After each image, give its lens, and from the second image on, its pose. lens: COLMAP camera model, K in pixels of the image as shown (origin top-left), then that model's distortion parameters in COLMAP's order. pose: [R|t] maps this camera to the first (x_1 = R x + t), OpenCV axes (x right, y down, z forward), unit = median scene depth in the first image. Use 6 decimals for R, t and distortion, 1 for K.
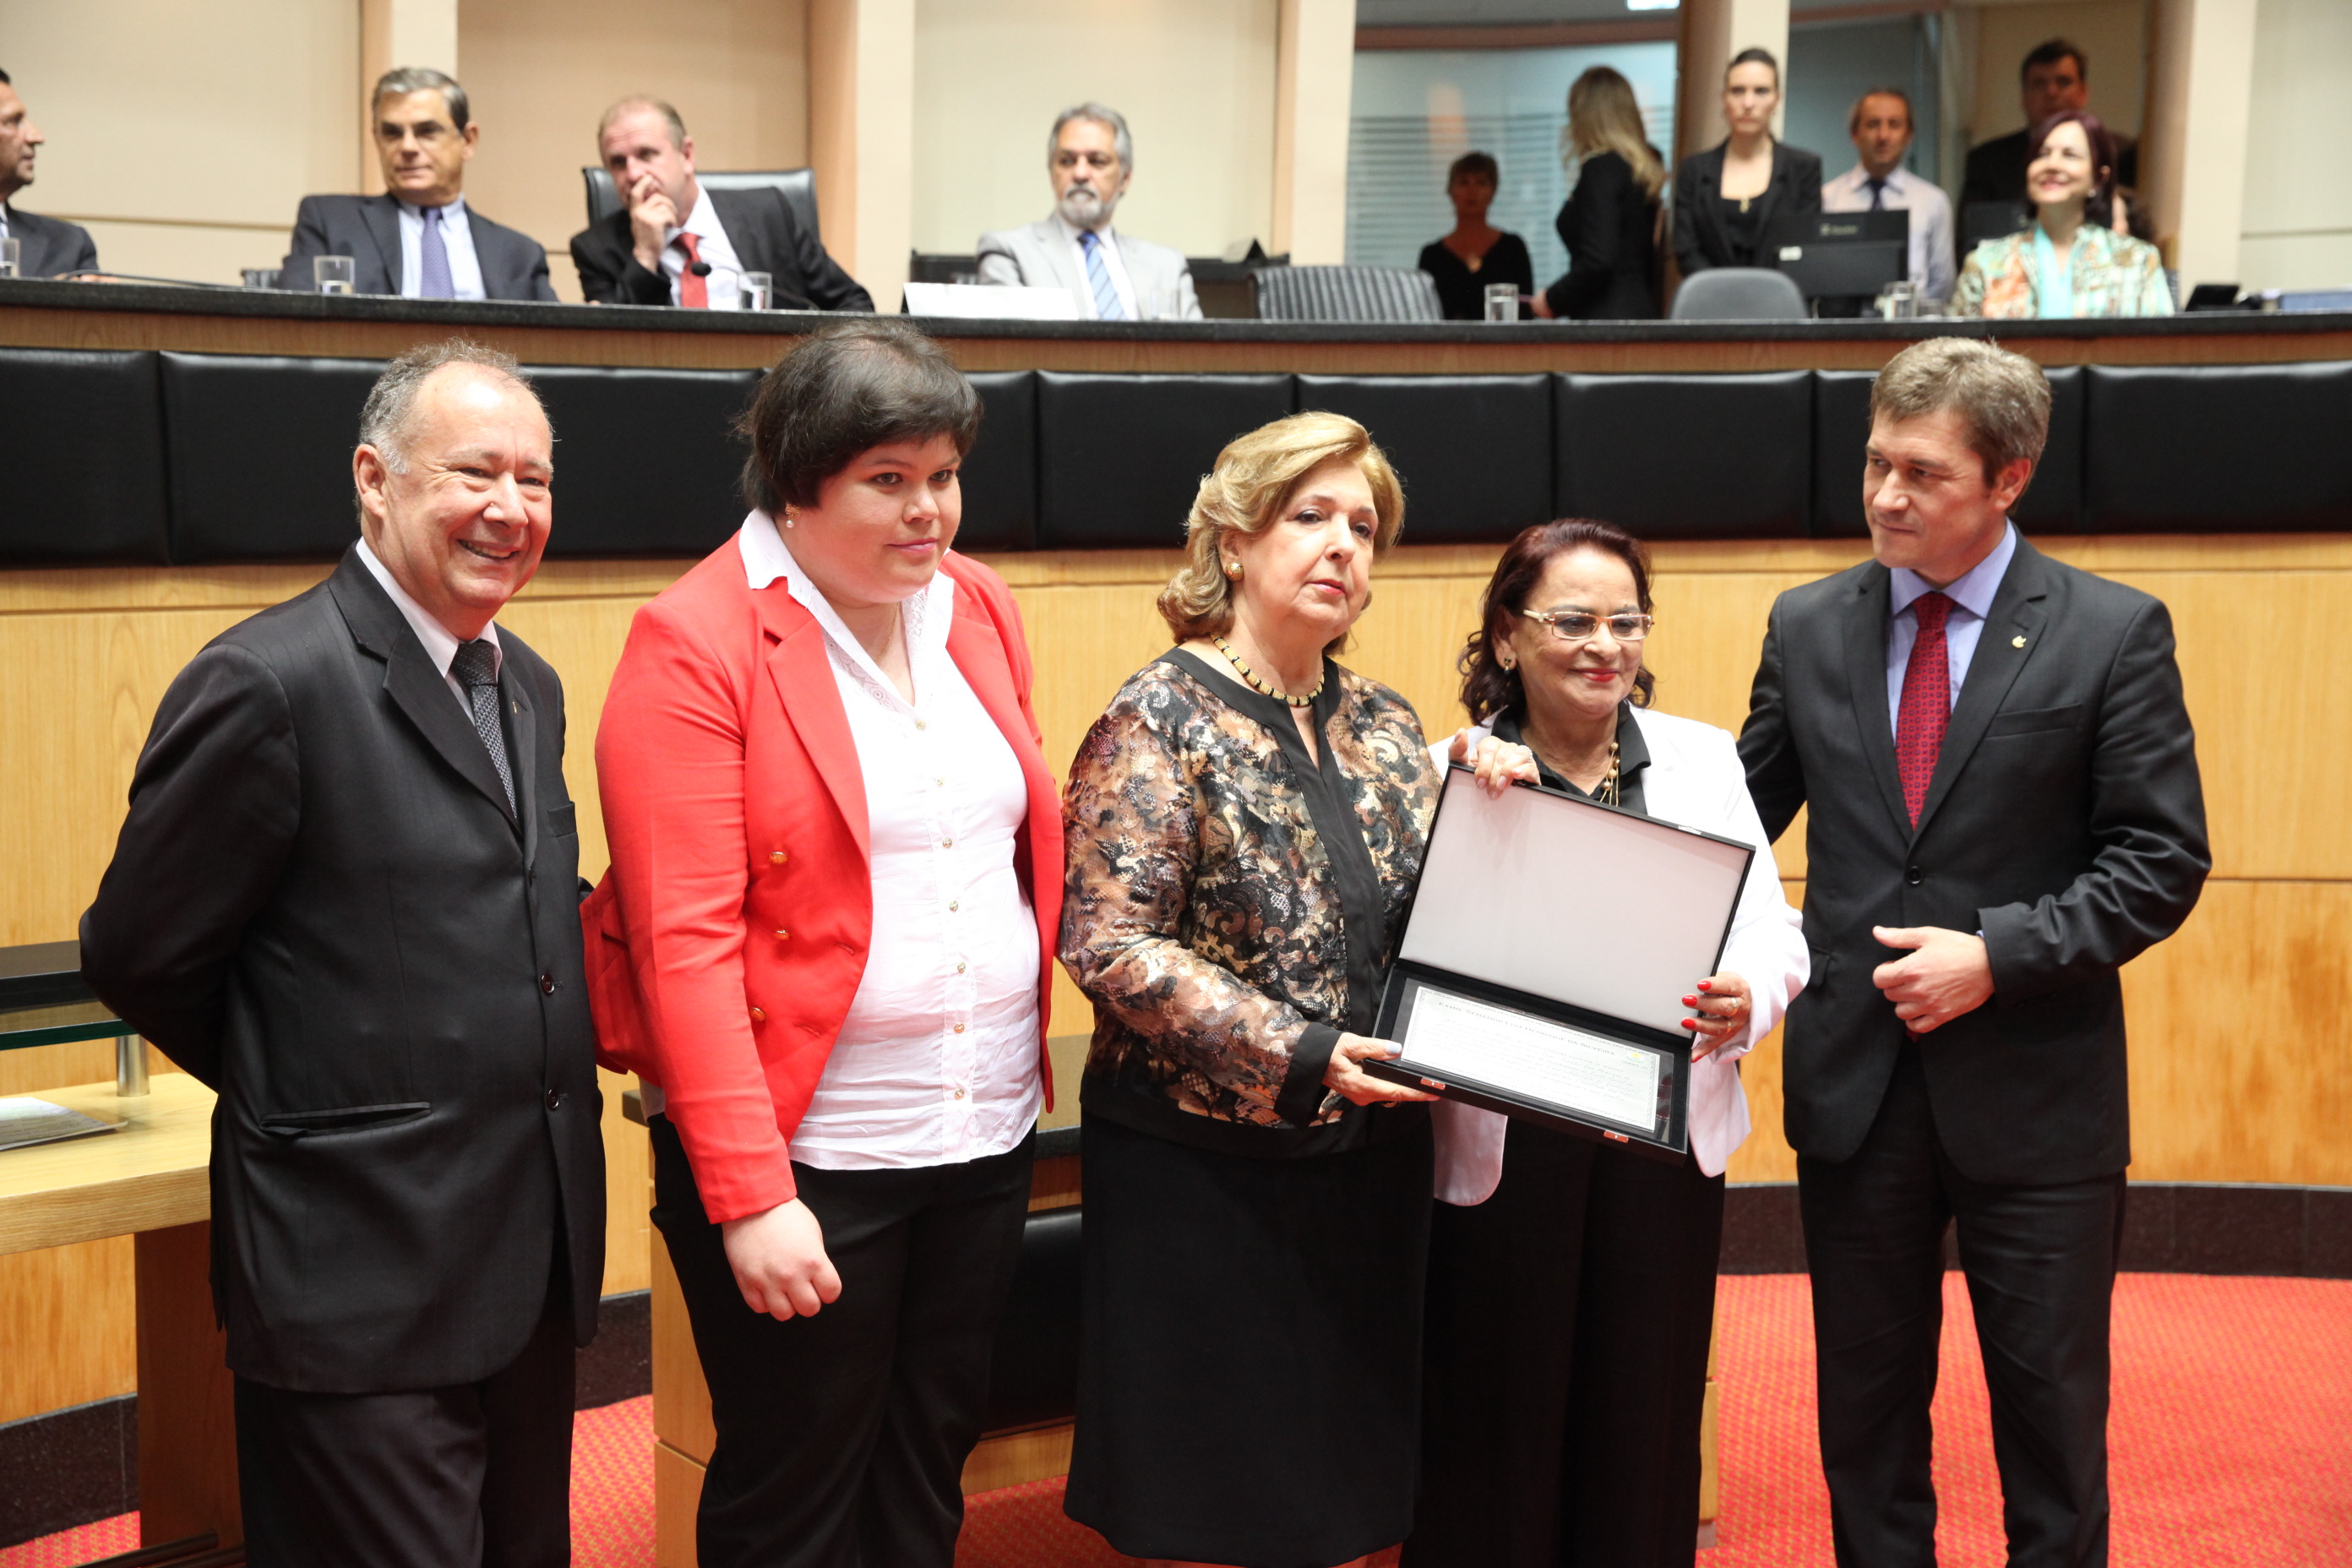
lens RADIAL K [[3041.3, 0, 1219.1], [0, 3041.3, 781.5], [0, 0, 1]] dist [0.093942, 0.000000]
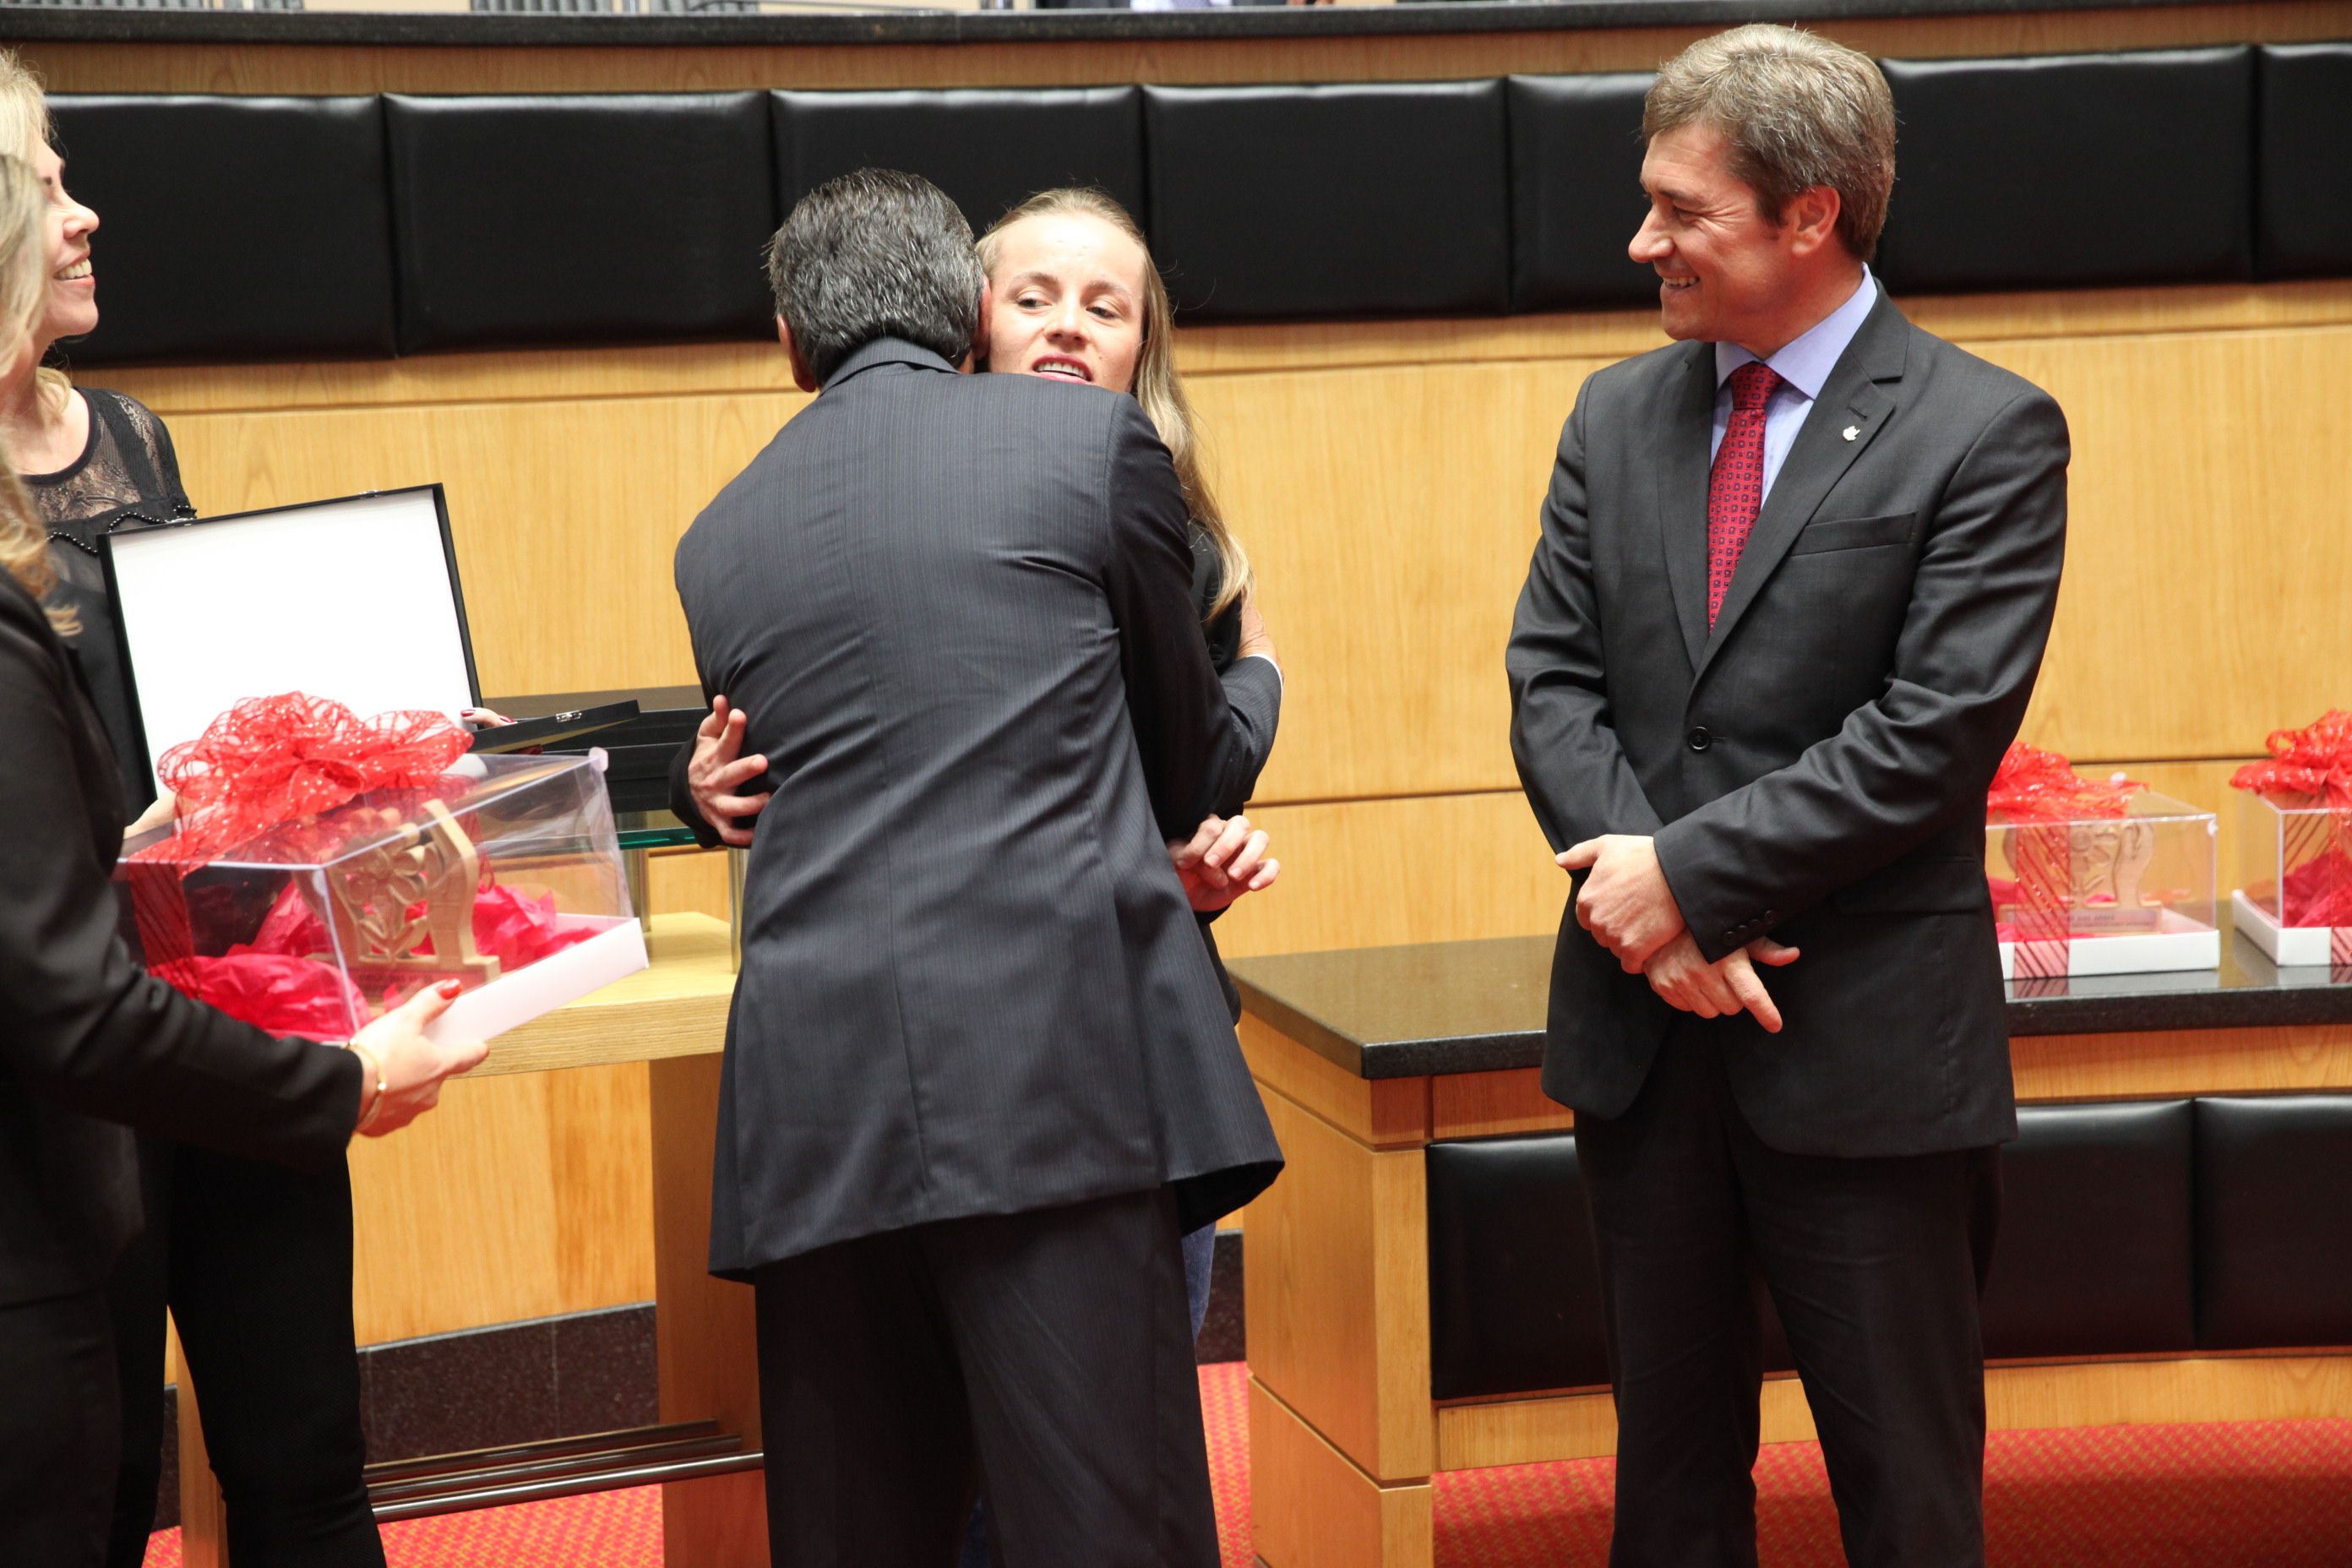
lens RADIAL K [[3944.2, 0, 1230.5], [0, 3944.2, 739.0], [0, 0, 1]] dist [0.164084, 0.000000]
pose [[0.924260, 0.023795, -0.381021, 0.168939], [-0.009745, 0.999201, 0.038762, -0.001998], [0.381639, -0.032113, 0.923754, 0.012618]]
